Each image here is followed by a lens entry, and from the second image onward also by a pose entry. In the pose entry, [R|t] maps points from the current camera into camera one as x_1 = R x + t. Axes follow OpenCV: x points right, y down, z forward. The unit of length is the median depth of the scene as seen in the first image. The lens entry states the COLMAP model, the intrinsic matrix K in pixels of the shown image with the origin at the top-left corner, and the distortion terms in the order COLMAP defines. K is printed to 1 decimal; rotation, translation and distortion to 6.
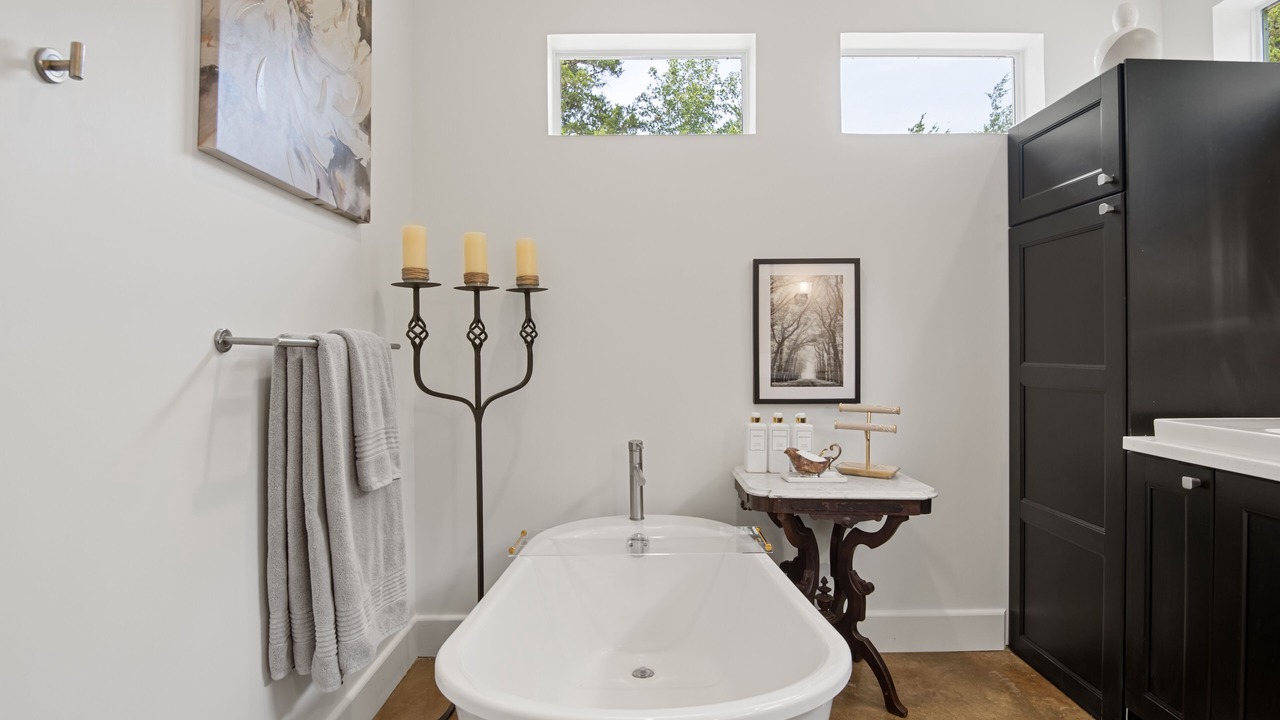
lens RADIAL K [[654.7, 0, 640.9], [0, 654.7, 358.9], [0, 0, 1]] dist [-0.003312, -0.015933]
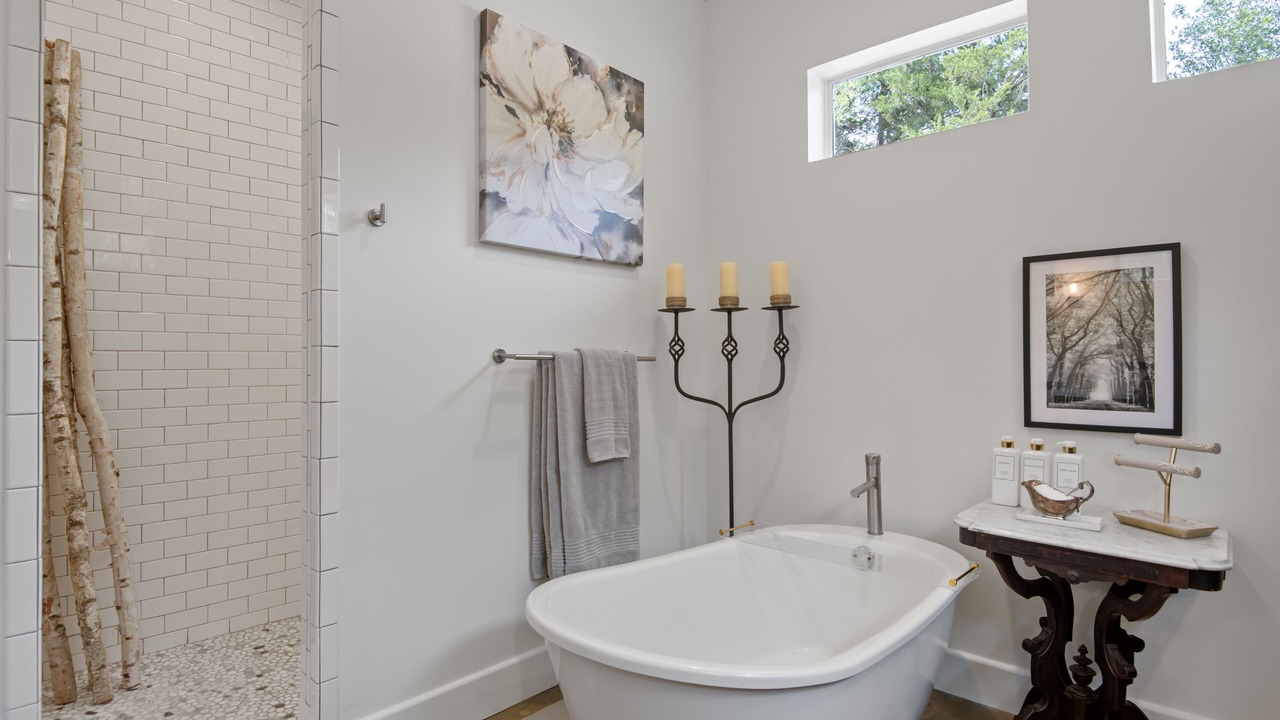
lens RADIAL K [[654.7, 0, 651.1], [0, 654.7, 365.4], [0, 0, 1]] dist [-0.003312, -0.015933]
pose [[0.724541, 0.007697, -0.689188, 0.429087], [-0.013142, 0.999910, -0.002649, -0.002825], [0.689106, 0.010976, 0.724577, 0.047674]]
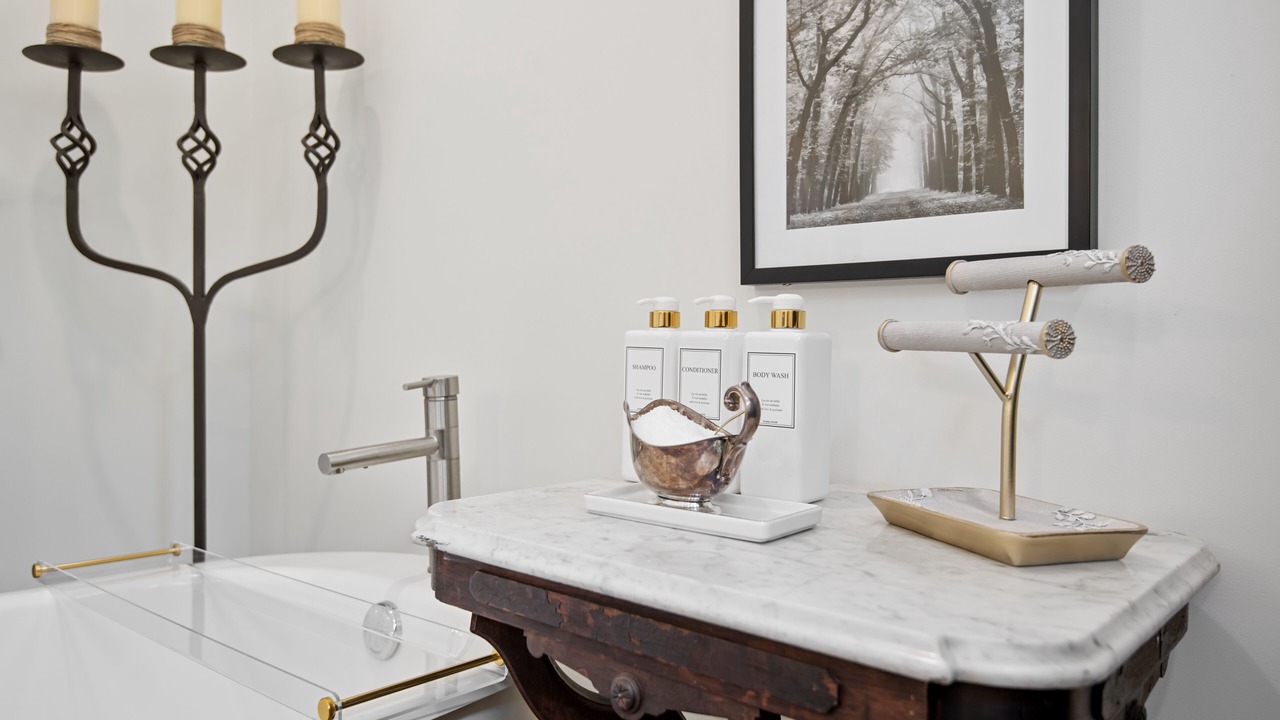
lens RADIAL K [[922.2, 0, 650.2], [0, 922.2, 360.4], [0, 0, 1]] dist [-0.005249, -0.000128]
pose [[0.740824, 0.015649, -0.671517, 0.474509], [-0.017570, 0.999838, 0.003916, 0.111413], [0.671470, 0.008898, 0.740978, 0.660383]]
